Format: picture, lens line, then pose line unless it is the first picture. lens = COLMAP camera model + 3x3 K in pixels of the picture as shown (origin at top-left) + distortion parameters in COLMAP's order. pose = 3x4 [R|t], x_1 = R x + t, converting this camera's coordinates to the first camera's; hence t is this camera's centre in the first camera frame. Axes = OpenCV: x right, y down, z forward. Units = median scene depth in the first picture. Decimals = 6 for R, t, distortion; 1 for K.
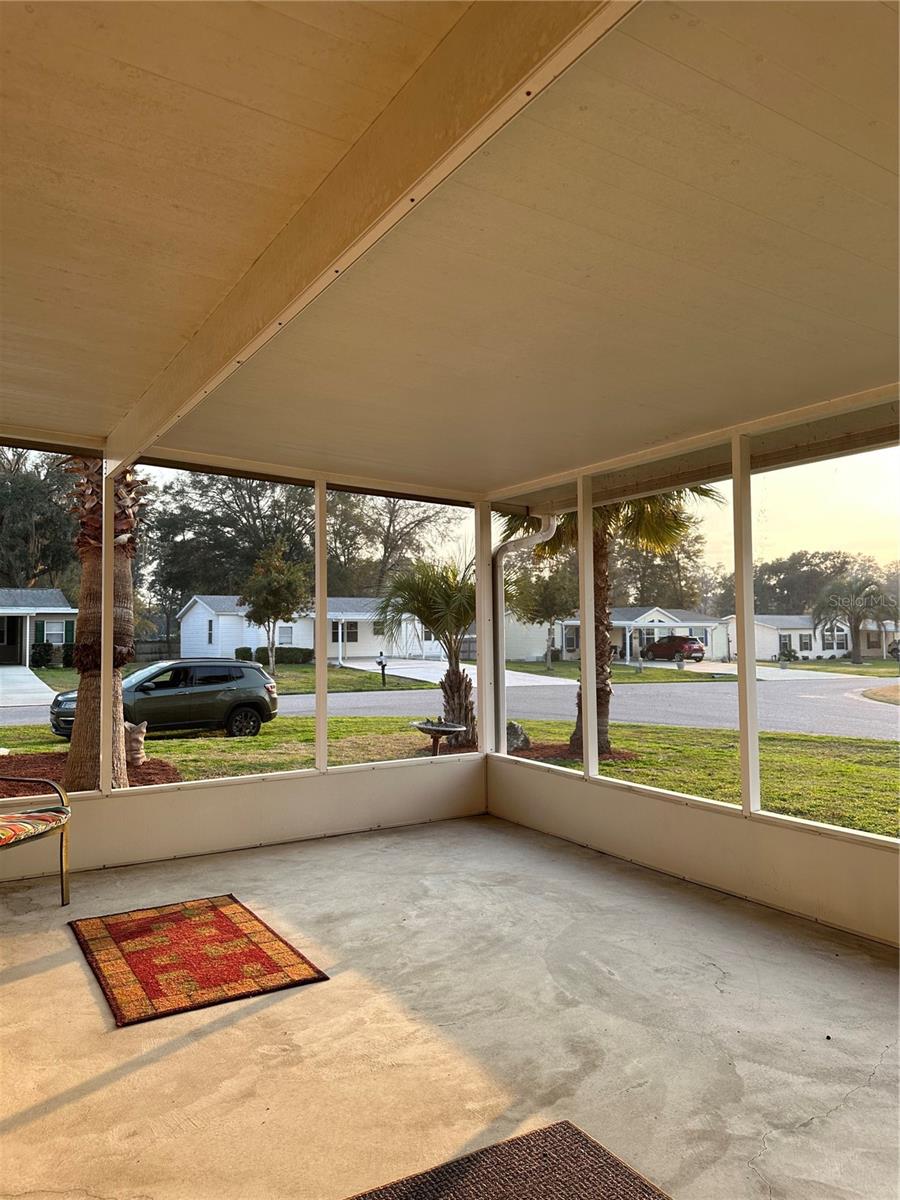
lens RADIAL K [[830.6, 0, 448.4], [0, 830.6, 598.0], [0, 0, 1]] dist [0.020607, -0.017290]
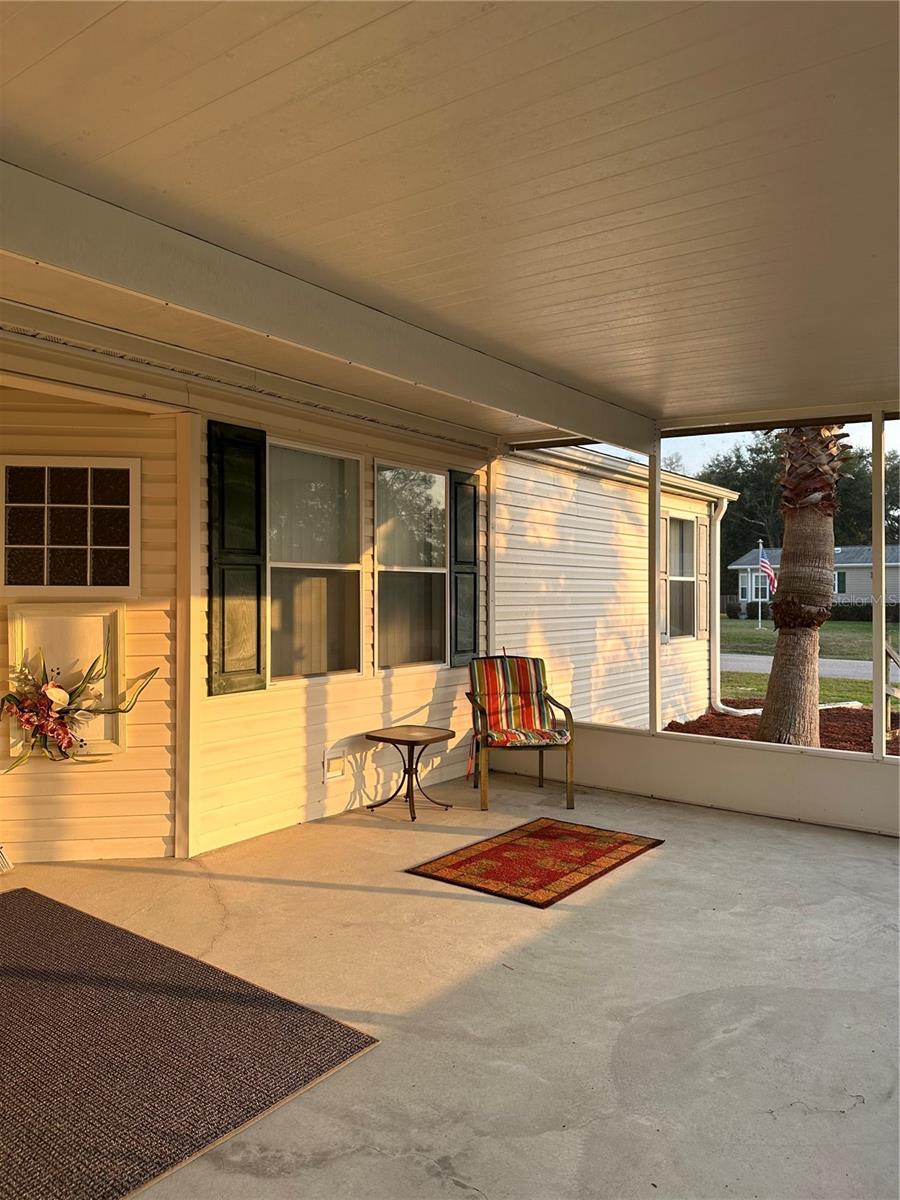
lens RADIAL K [[909.5, 0, 448.8], [0, 909.5, 598.2], [0, 0, 1]] dist [-0.003903, -0.004608]
pose [[0.380662, 0.024974, -0.924377, 0.767303], [0.019698, 0.999189, 0.035107, 0.026768], [0.924505, -0.031572, 0.379861, 0.429653]]
